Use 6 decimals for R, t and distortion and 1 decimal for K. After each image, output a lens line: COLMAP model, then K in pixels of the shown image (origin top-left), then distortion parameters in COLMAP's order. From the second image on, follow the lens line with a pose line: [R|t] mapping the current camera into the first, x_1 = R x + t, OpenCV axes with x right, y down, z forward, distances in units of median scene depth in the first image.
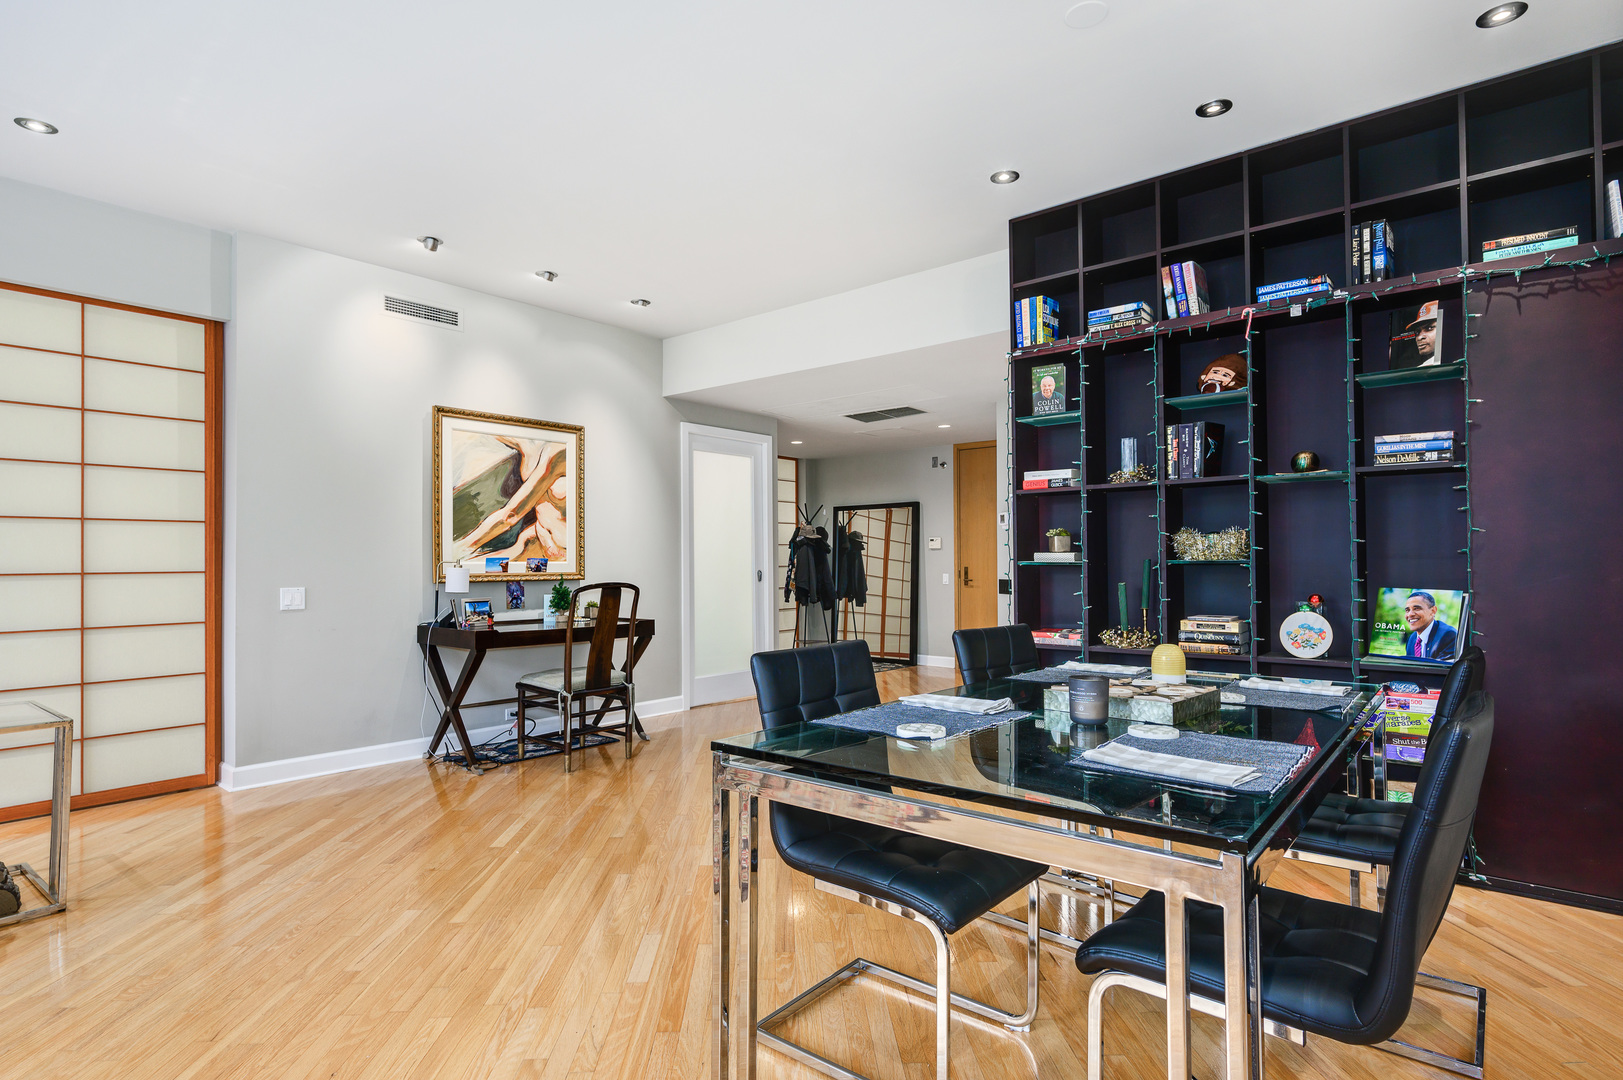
lens RADIAL K [[832.4, 0, 804.2], [0, 832.4, 542.3], [0, 0, 1]] dist [0.006413, -0.001923]
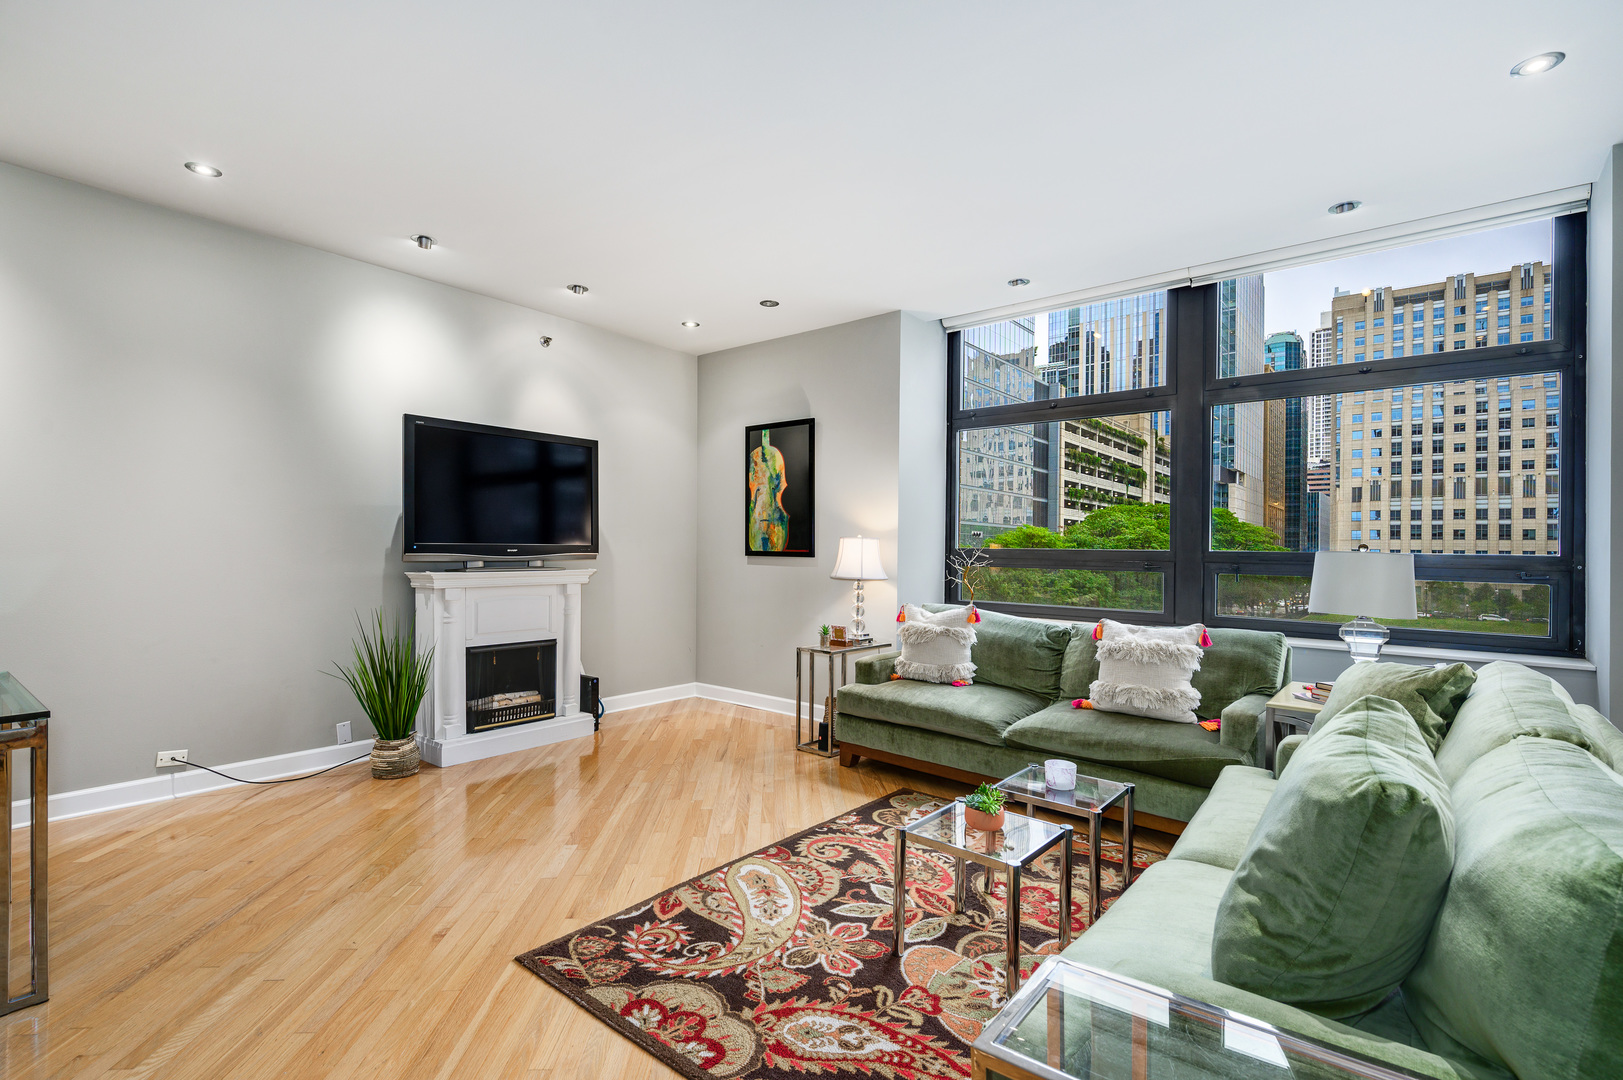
lens RADIAL K [[741.3, 0, 843.6], [0, 741.3, 559.5], [0, 0, 1]] dist [-0.003472, -0.000032]
pose [[-0.998901, -0.011553, -0.045433, -0.516399], [-0.011154, 0.999897, -0.009031, -0.001463], [0.045533, -0.008515, -0.998927, 0.863439]]
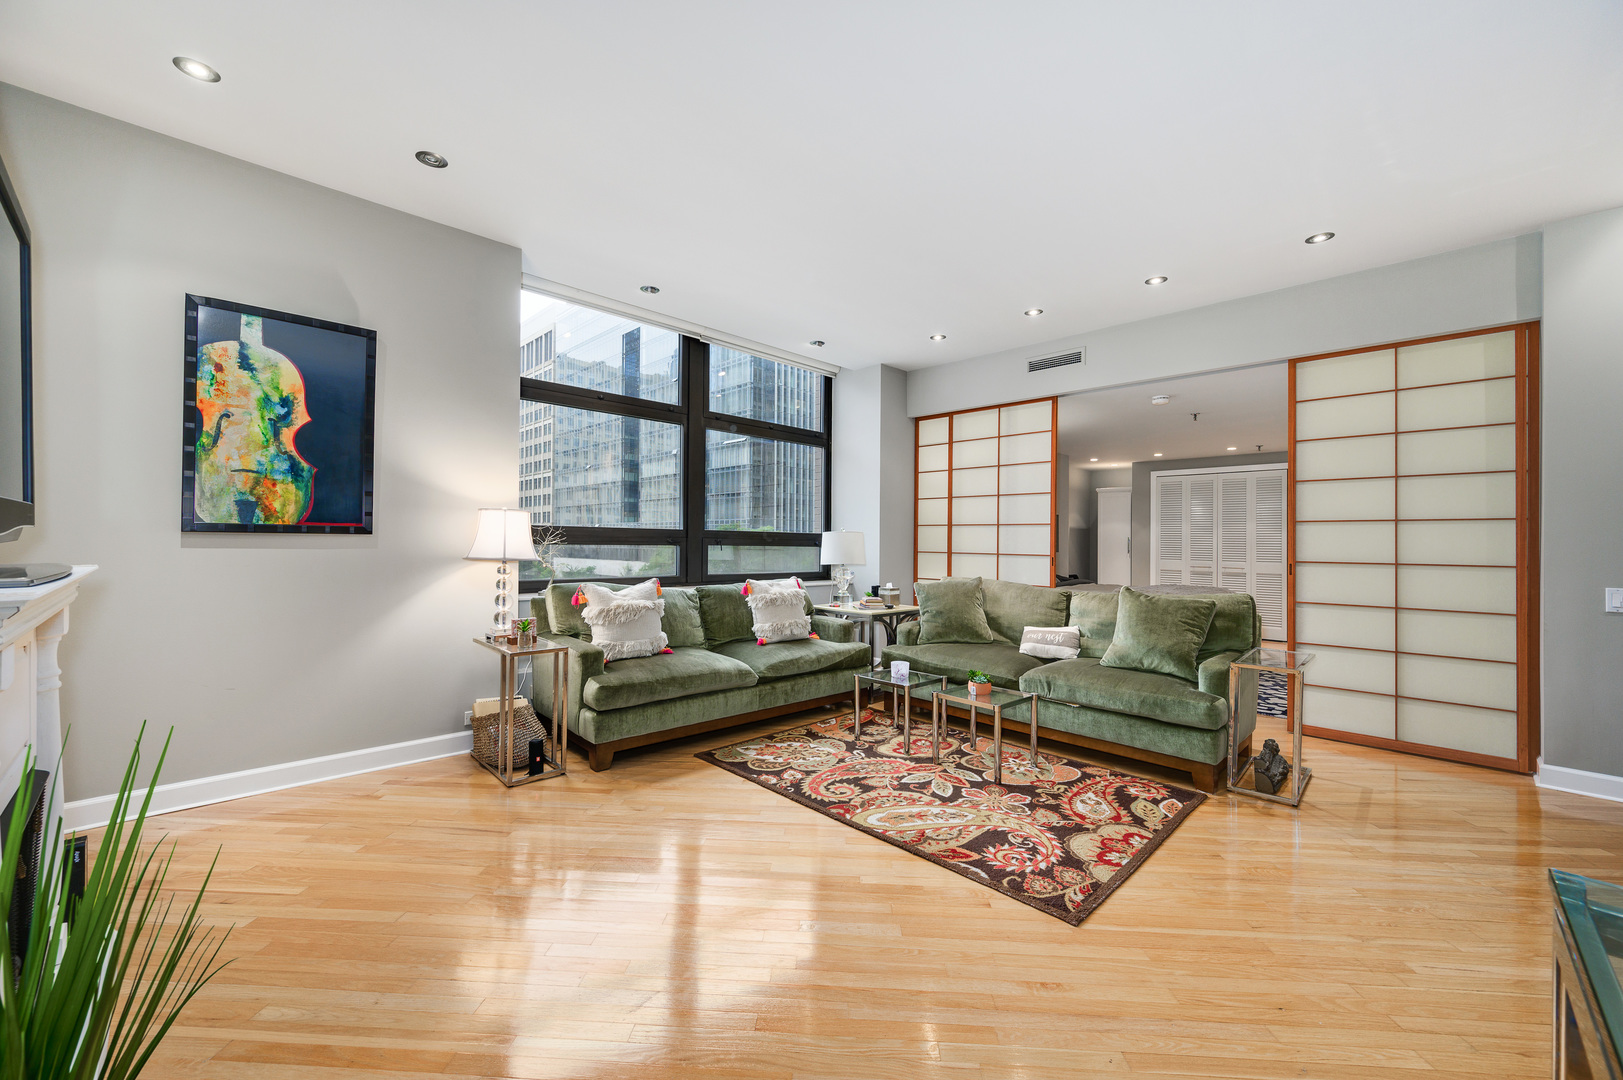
lens RADIAL K [[637.7, 0, 802.1], [0, 637.7, 539.0], [0, 0, 1]] dist [0.003081, -0.000026]
pose [[-0.087986, -0.002207, -0.996119, 0.158612], [0.007908, 0.999964, -0.002914, -0.004245], [0.996090, -0.008134, -0.087965, 0.184100]]
